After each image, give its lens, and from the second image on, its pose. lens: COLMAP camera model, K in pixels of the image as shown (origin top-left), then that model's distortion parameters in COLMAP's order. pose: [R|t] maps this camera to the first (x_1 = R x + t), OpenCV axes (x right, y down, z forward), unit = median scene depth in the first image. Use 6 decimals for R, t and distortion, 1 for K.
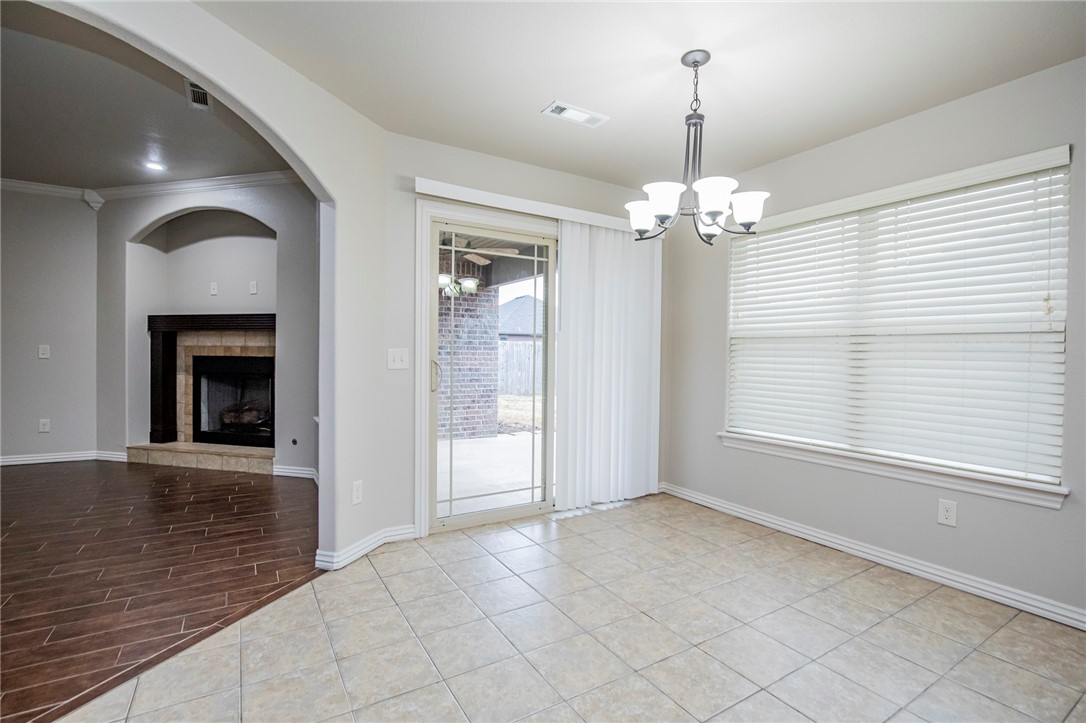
lens RADIAL K [[504.4, 0, 550.3], [0, 504.4, 356.7], [0, 0, 1]] dist [-0.033179, 0.005453]
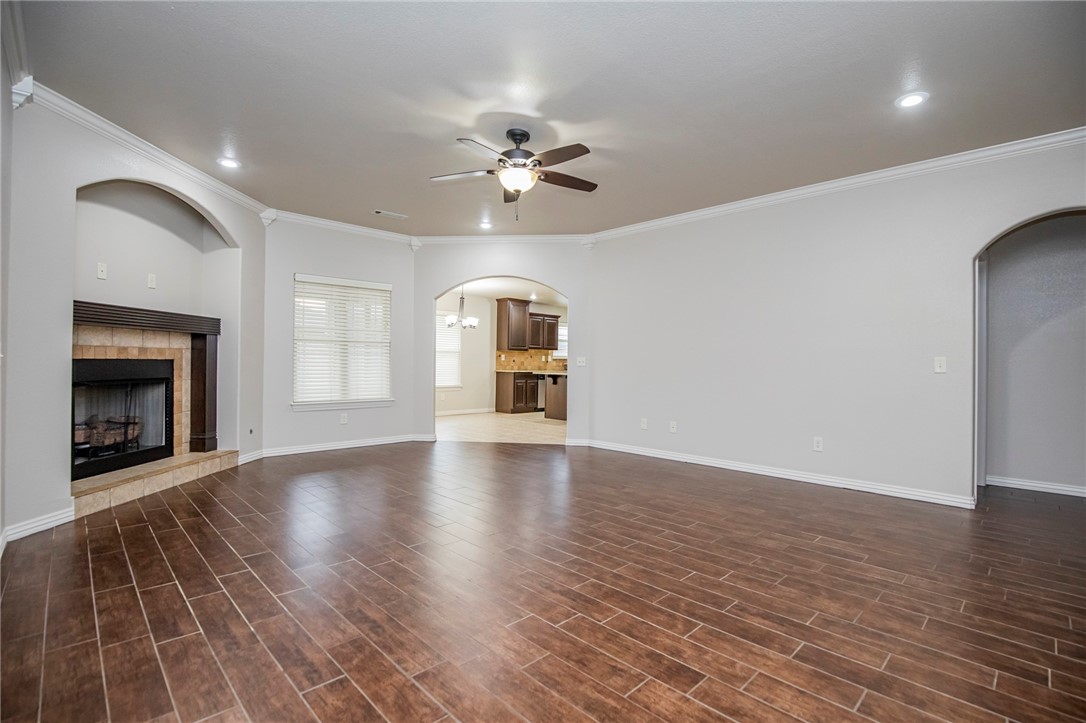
lens RADIAL K [[504.4, 0, 551.8], [0, 504.4, 361.0], [0, 0, 1]] dist [-0.033179, 0.005453]
pose [[-0.221135, -0.012762, 0.975160, -1.748930], [-0.005368, 0.999915, 0.011869, -0.012345], [-0.975228, -0.002610, -0.221185, 0.551146]]
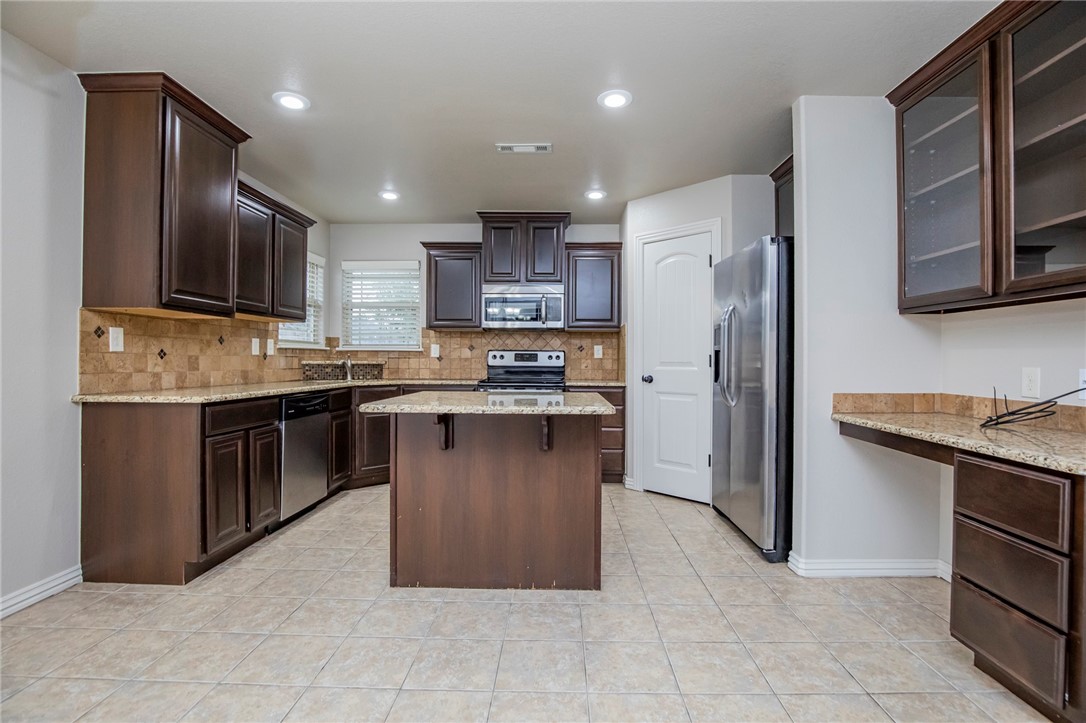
lens RADIAL K [[504.4, 0, 553.0], [0, 504.4, 359.4], [0, 0, 1]] dist [-0.033179, 0.005453]
pose [[-0.841757, -0.013785, 0.539680, -0.100459], [-0.006964, 0.999868, 0.014679, 0.010337], [-0.539812, 0.008598, -0.841742, 0.450923]]
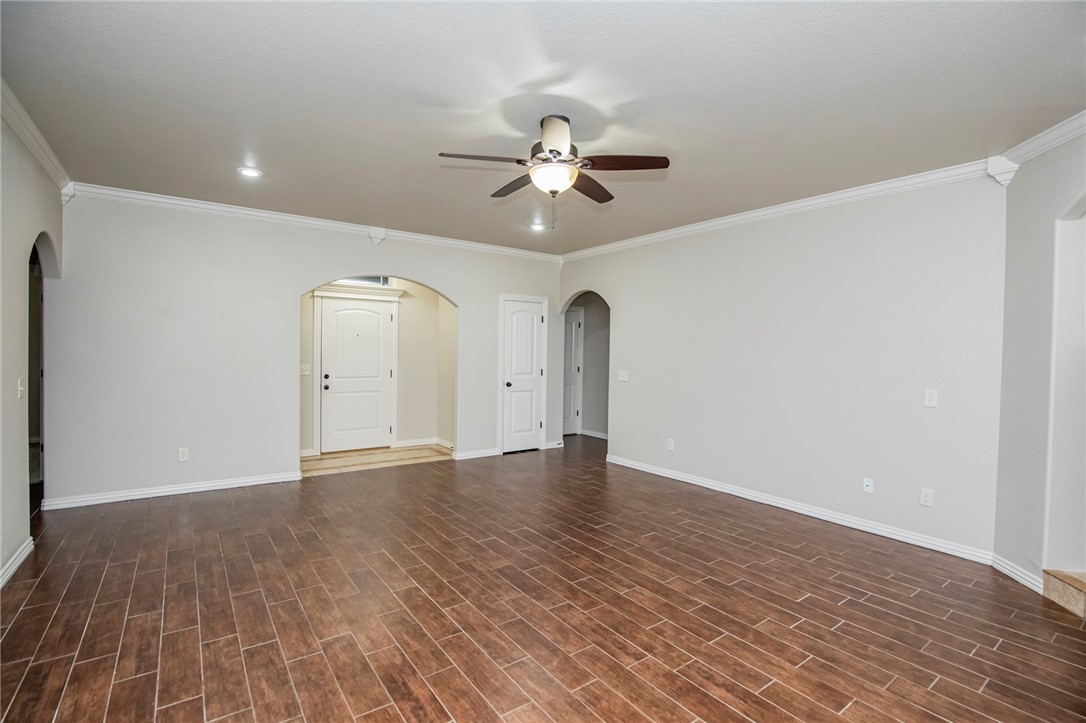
lens RADIAL K [[504.4, 0, 554.6], [0, 504.4, 361.7], [0, 0, 1]] dist [-0.033179, 0.005453]
pose [[0.086702, 0.012510, -0.996156, -0.352874], [-0.025408, 0.999624, 0.010342, -0.060345], [0.995910, 0.024414, 0.086987, 0.384272]]
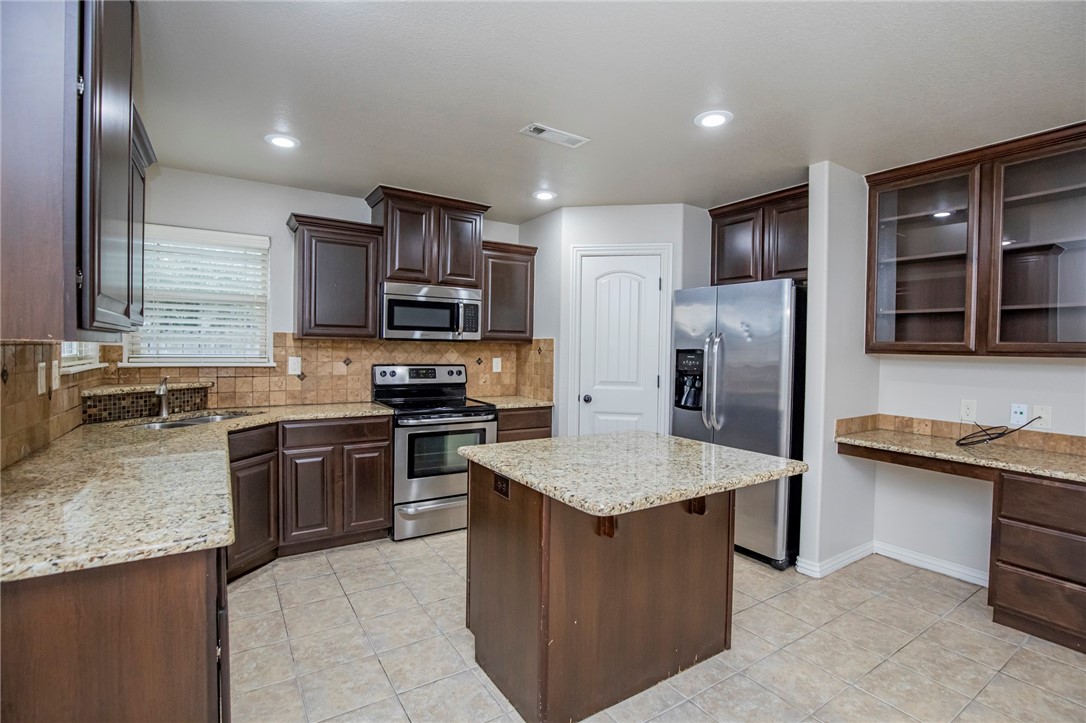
lens RADIAL K [[504.4, 0, 553.0], [0, 504.4, 361.8], [0, 0, 1]] dist [-0.033179, 0.005453]
pose [[-0.999264, -0.024998, -0.029081, 0.318560], [-0.026098, 0.998934, 0.038079, -0.036467], [0.028098, 0.038810, -0.998851, 0.460357]]
